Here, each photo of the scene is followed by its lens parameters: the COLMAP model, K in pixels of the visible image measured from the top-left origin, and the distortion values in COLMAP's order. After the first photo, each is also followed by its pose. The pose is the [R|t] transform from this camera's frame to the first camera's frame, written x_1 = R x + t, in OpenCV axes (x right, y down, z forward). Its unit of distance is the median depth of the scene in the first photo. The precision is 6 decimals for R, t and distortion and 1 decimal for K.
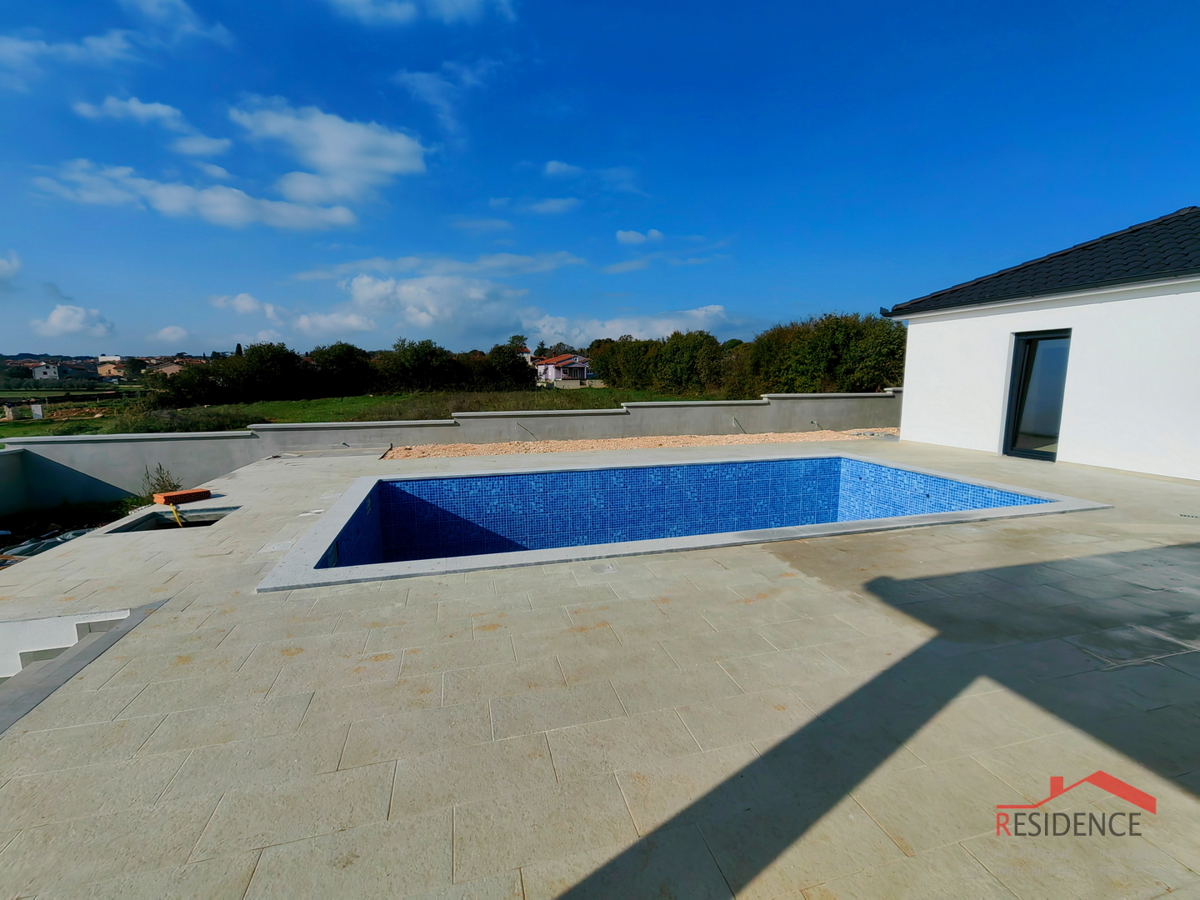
lens RADIAL K [[529.4, 0, 600.0], [0, 529.4, 450.0], [0, 0, 1]] dist [0.000069, 0.000845]
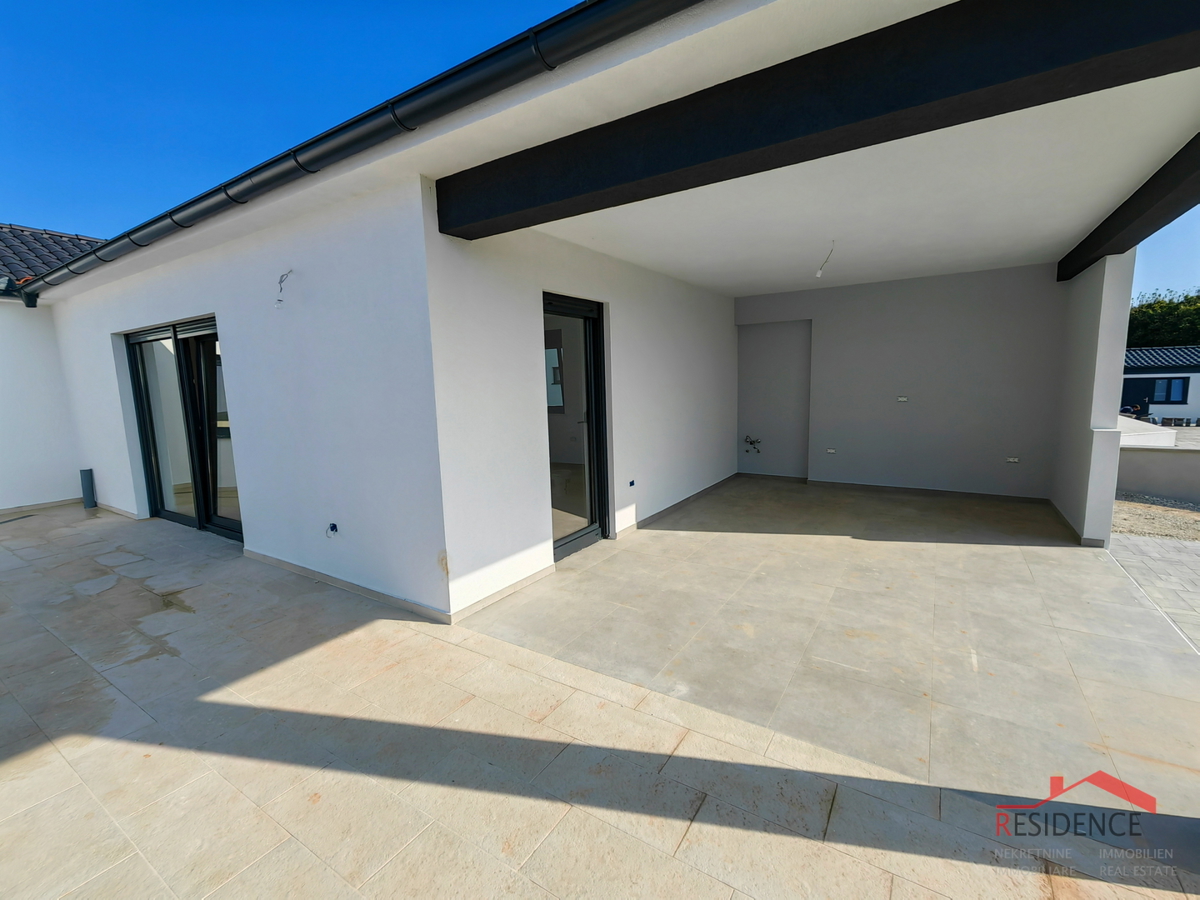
lens RADIAL K [[529.4, 0, 600.0], [0, 529.4, 450.0], [0, 0, 1]] dist [0.000069, 0.000845]
pose [[-0.673186, -0.070911, 0.736065, -0.368087], [0.134972, 0.966887, 0.216590, -0.104962], [-0.727051, 0.245154, -0.641324, 0.764306]]
